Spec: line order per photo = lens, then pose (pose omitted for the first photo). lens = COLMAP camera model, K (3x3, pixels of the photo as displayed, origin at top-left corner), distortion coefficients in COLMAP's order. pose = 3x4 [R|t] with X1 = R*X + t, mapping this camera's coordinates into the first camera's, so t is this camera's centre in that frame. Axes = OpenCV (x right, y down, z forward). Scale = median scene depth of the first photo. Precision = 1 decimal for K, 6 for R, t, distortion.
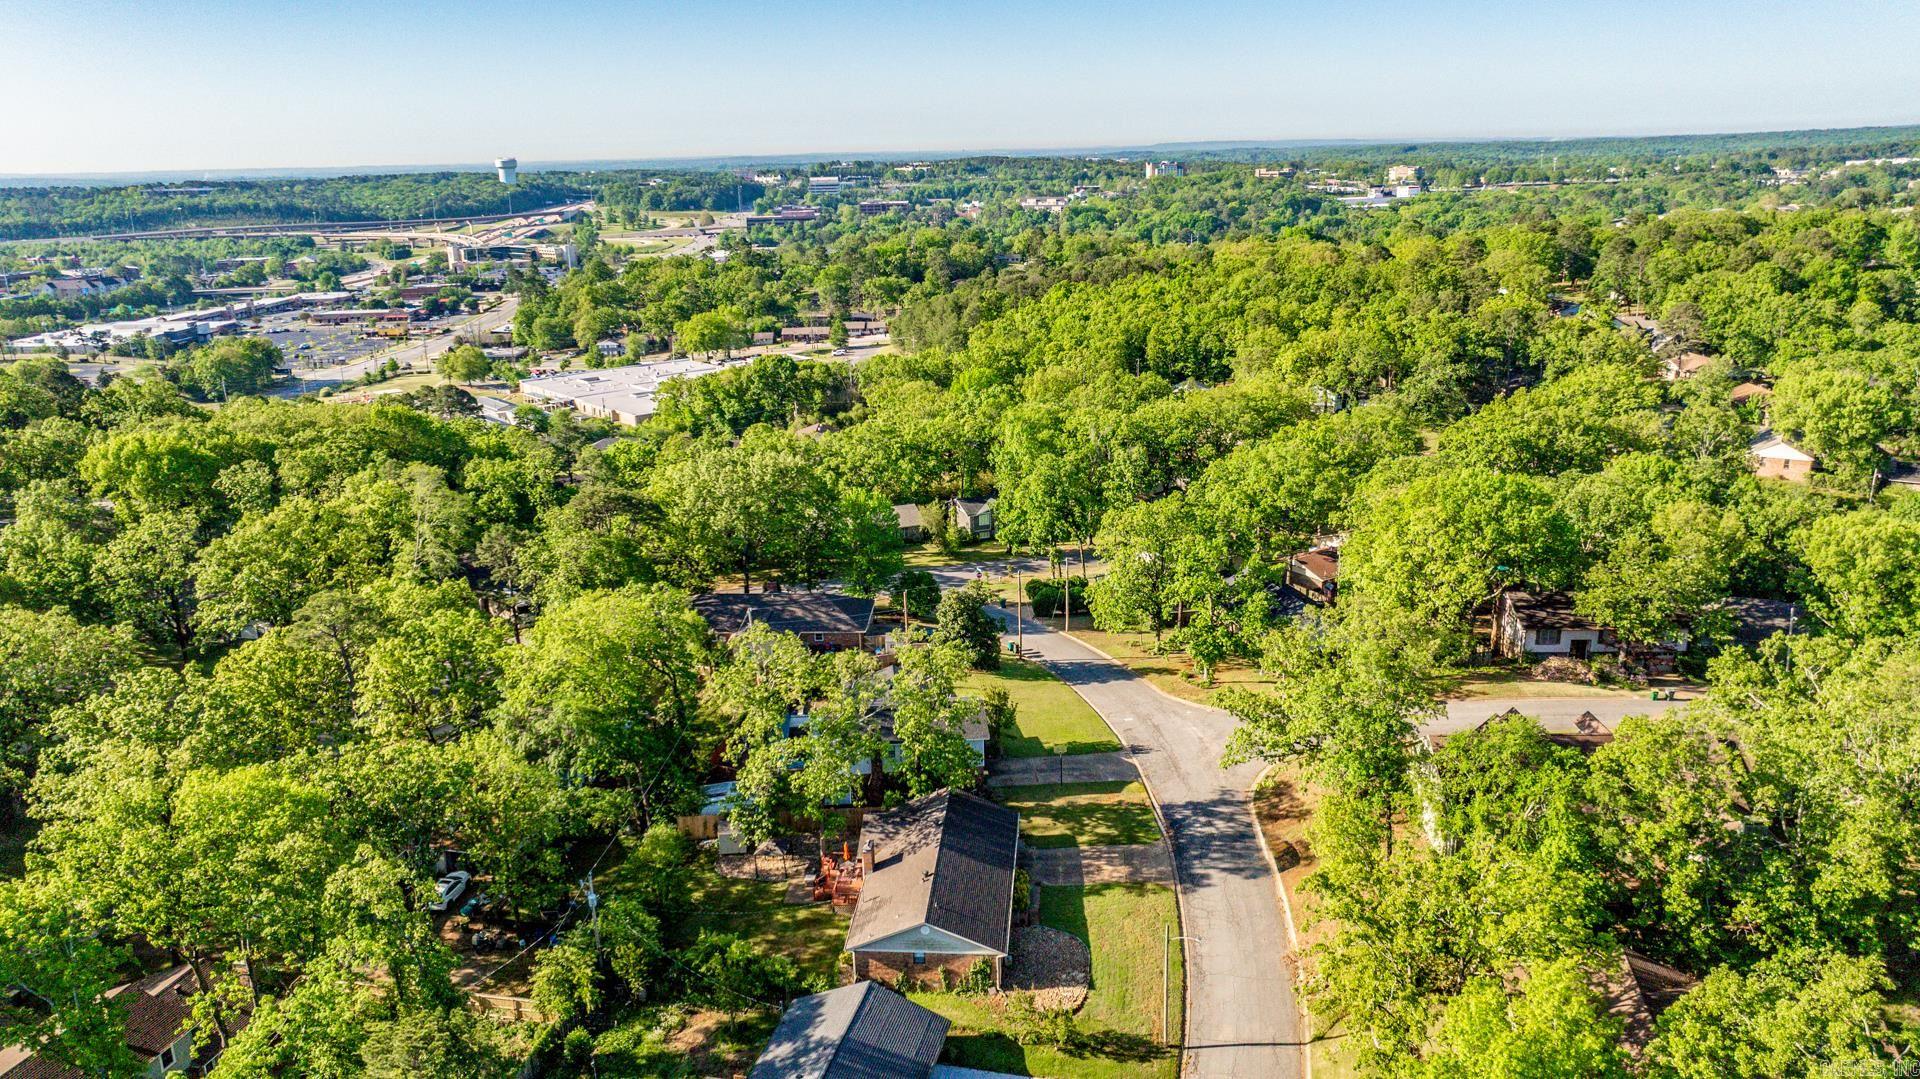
lens RADIAL K [[1350.2, 0, 962.6], [0, 1350.2, 538.5], [0, 0, 1]] dist [-0.028931, 0.004125]
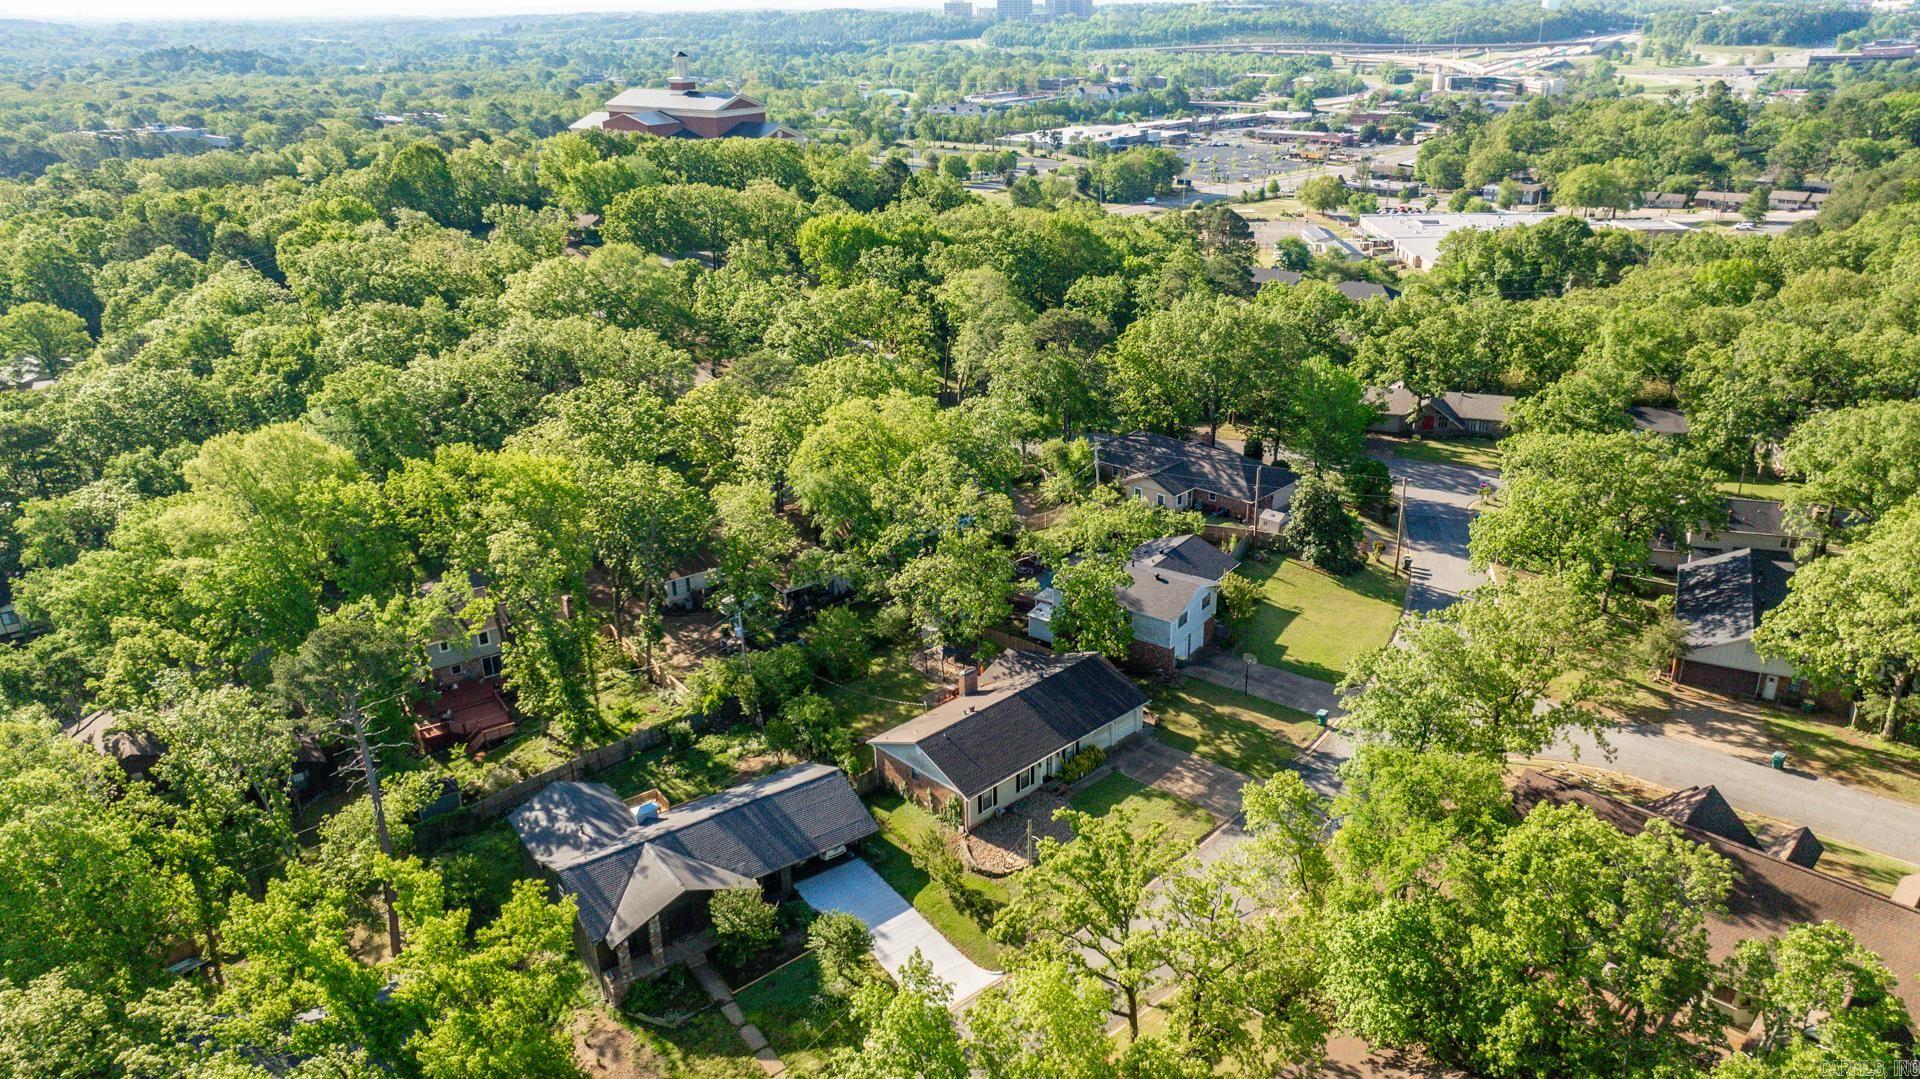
lens RADIAL K [[1350.2, 0, 962.2], [0, 1350.2, 539.6], [0, 0, 1]] dist [-0.028931, 0.004125]
pose [[0.736968, 0.260235, -0.623824, 0.103130], [-0.183170, 0.965271, 0.186282, -0.012508], [0.650636, -0.023018, 0.759041, 0.036023]]
